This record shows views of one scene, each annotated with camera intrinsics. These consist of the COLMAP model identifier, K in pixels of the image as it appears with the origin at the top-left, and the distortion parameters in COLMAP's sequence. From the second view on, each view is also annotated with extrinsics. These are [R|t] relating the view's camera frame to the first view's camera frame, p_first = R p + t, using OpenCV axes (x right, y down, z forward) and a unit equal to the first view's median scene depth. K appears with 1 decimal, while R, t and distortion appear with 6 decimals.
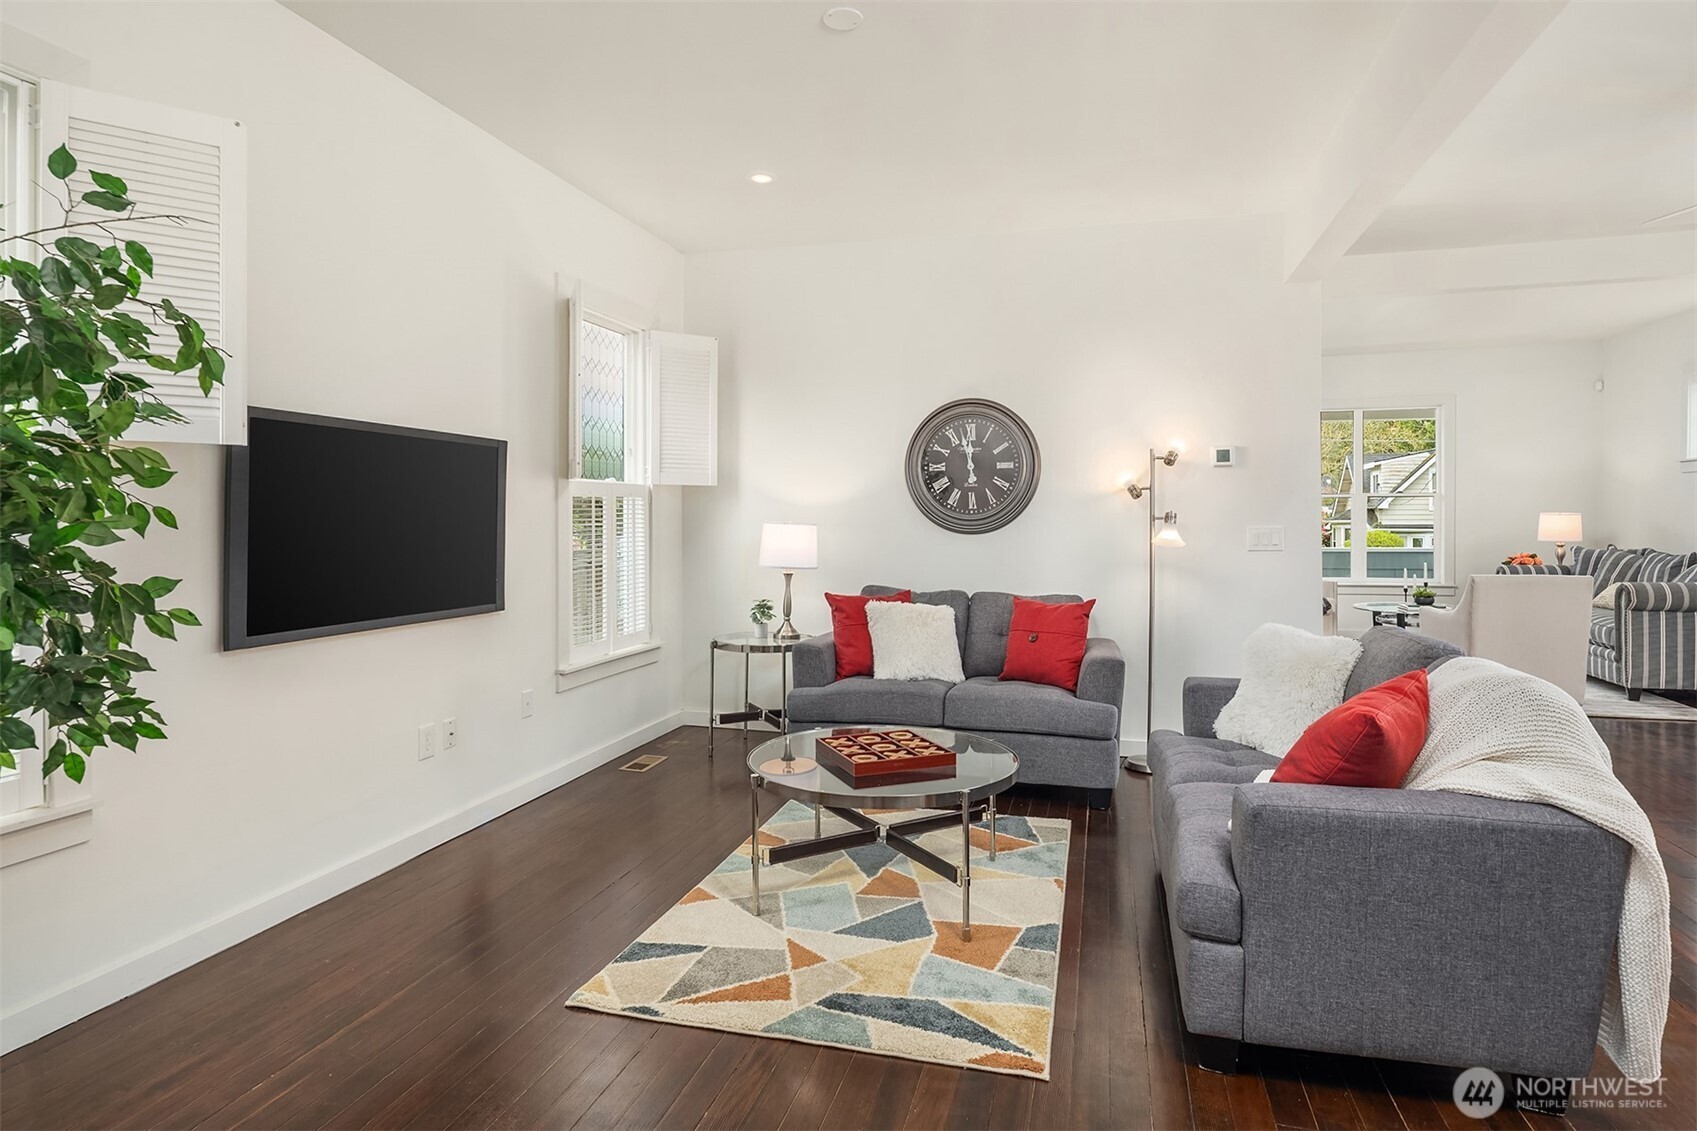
lens RADIAL K [[933.7, 0, 850.1], [0, 933.7, 556.0], [0, 0, 1]] dist [-0.001748, 0.000920]
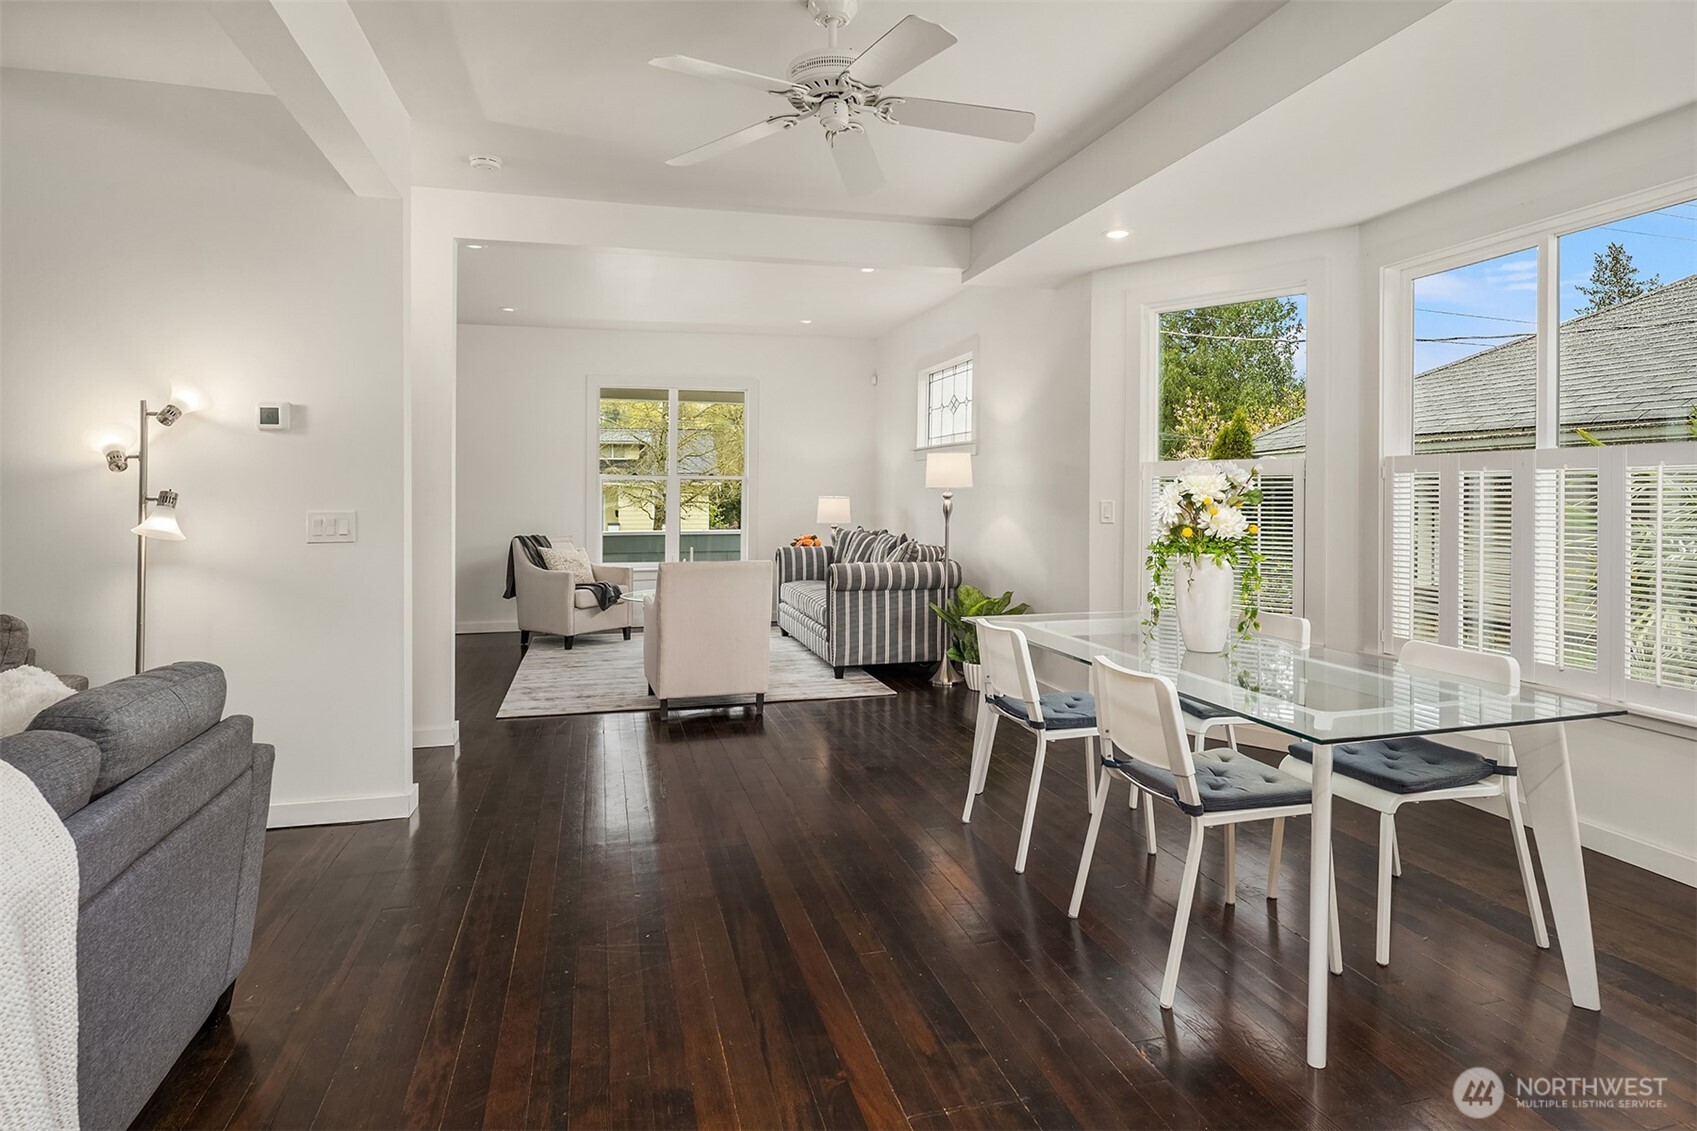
lens RADIAL K [[933.7, 0, 830.5], [0, 933.7, 509.1], [0, 0, 1]] dist [-0.001748, 0.000920]
pose [[0.868560, 0.000534, 0.495584, 0.322633], [0.014722, 0.999530, -0.026880, -0.004805], [-0.495366, 0.030643, 0.868144, 0.102350]]
